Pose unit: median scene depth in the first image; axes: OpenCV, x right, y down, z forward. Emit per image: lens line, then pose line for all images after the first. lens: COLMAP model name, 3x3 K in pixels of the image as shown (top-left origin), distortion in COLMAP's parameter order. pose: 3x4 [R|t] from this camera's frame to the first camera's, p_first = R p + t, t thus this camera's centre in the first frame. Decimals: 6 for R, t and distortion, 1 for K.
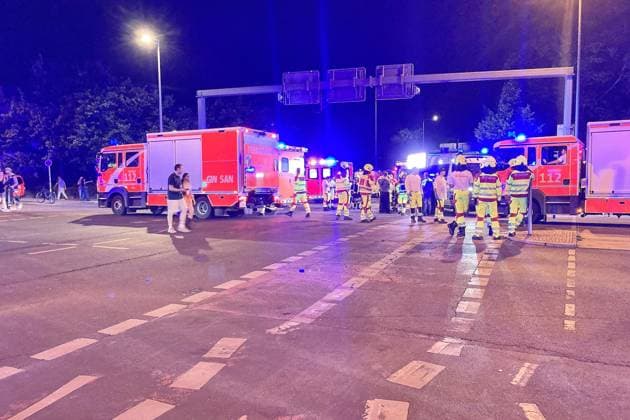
lens RADIAL K [[573.1, 0, 314.6], [0, 573.1, 241.0], [0, 0, 1]] dist [0.003804, -0.002104]
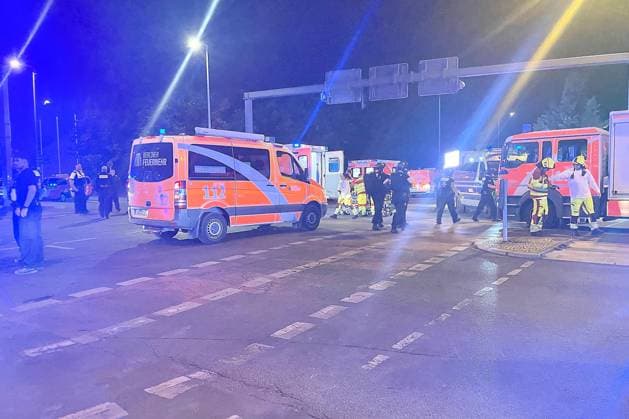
lens RADIAL K [[568.1, 0, 314.5], [0, 568.1, 209.5], [0, 0, 1]] dist [0.028434, -0.006058]
pose [[0.982960, 0.005060, -0.183751, 0.189425], [-0.014980, 0.998501, -0.052642, -0.007481], [0.183210, 0.054498, 0.981562, 0.077682]]
